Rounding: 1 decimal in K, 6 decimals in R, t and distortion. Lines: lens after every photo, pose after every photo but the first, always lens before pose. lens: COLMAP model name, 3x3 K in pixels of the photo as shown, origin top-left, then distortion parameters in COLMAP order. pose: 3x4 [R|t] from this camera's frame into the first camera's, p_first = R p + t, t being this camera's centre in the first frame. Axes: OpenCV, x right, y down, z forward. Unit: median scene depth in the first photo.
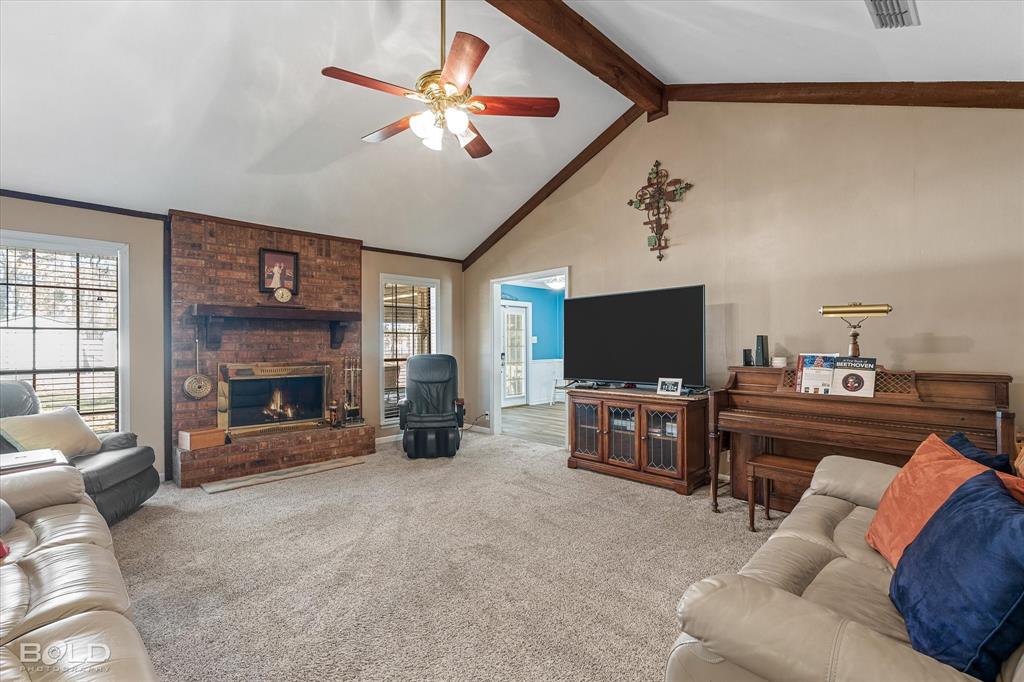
lens RADIAL K [[446.6, 0, 510.7], [0, 446.6, 342.9], [0, 0, 1]] dist [-0.002737, -0.000097]
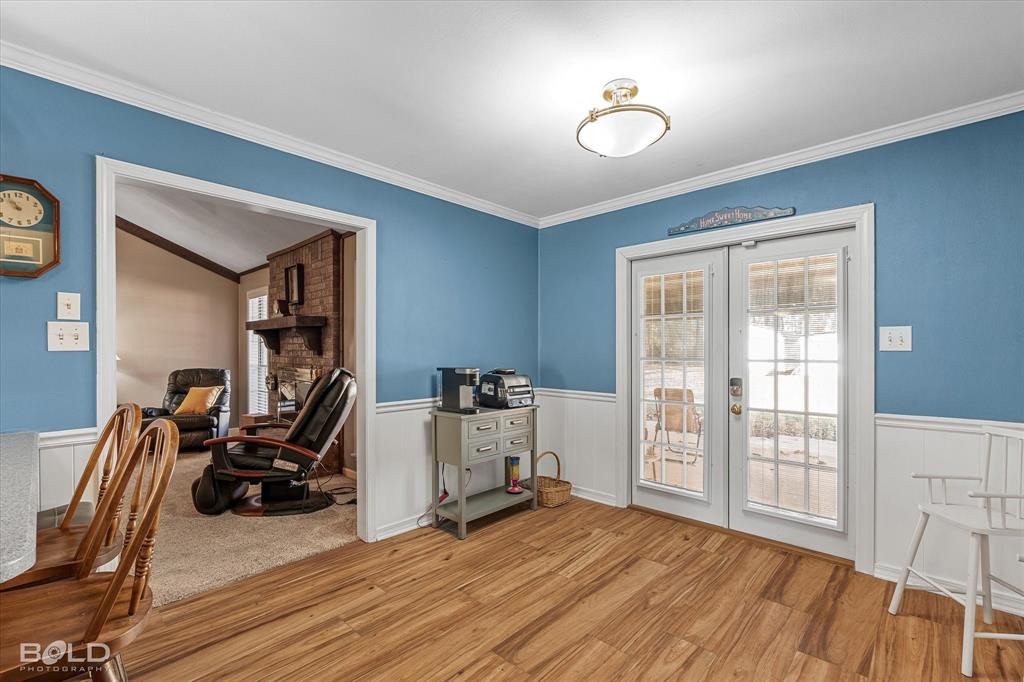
lens RADIAL K [[448.8, 0, 514.7], [0, 448.8, 353.6], [0, 0, 1]] dist [-0.002956, -0.000199]
pose [[0.045356, 0.014645, -0.998864, 0.653129], [0.004392, 0.999880, 0.014859, -0.005882], [0.998961, -0.005061, 0.045286, 1.607537]]
